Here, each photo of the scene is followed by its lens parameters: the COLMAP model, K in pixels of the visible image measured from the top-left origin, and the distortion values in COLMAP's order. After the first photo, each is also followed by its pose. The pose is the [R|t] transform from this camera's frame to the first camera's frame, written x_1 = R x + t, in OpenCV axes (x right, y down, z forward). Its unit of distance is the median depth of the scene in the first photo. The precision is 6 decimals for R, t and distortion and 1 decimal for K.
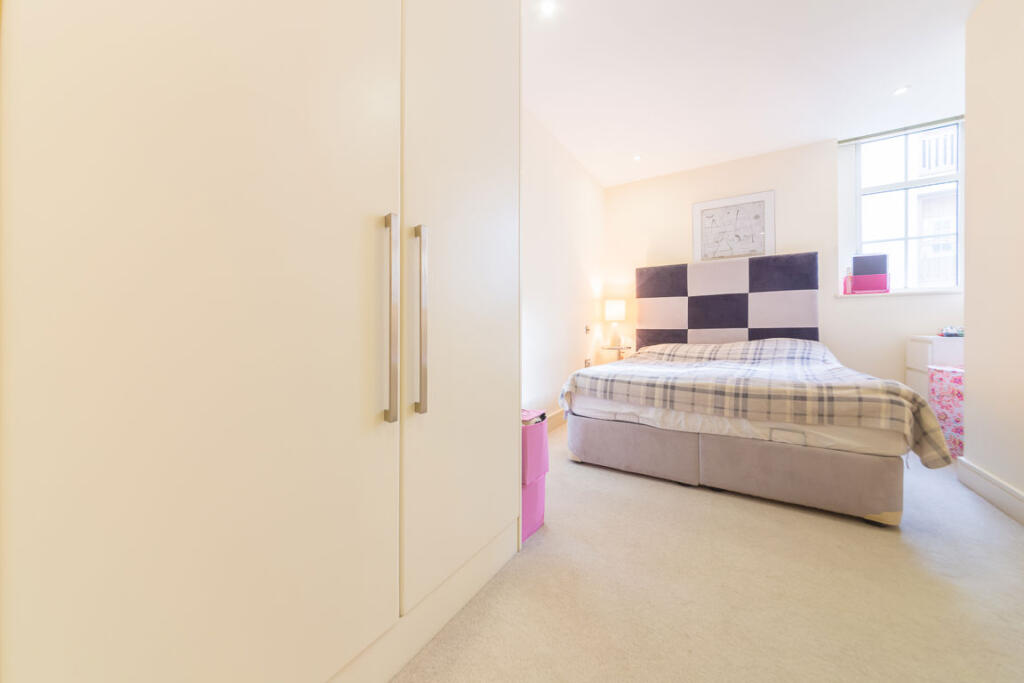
lens RADIAL K [[369.2, 0, 500.7], [0, 369.2, 331.4], [0, 0, 1]] dist [-0.010516, 0.000350]
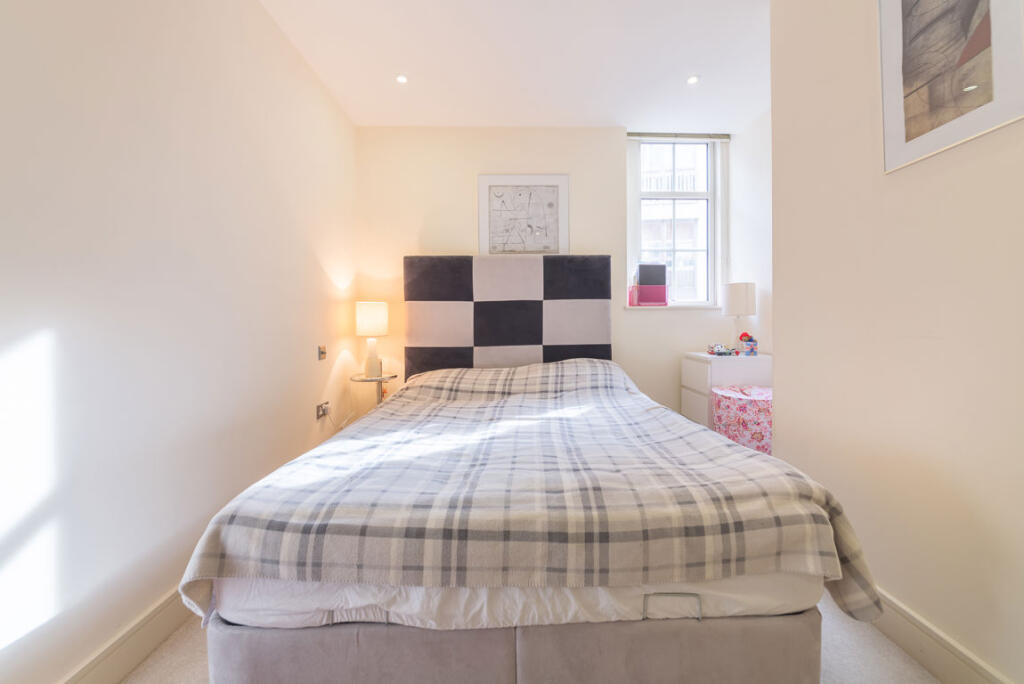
lens RADIAL K [[399.6, 0, 507.4], [0, 399.6, 335.1], [0, 0, 1]] dist [-0.023479, -0.000164]
pose [[0.838388, -0.014767, 0.544874, 0.188982], [0.004301, 0.999781, 0.020478, -0.062572], [-0.545058, -0.014825, 0.838268, 0.423592]]
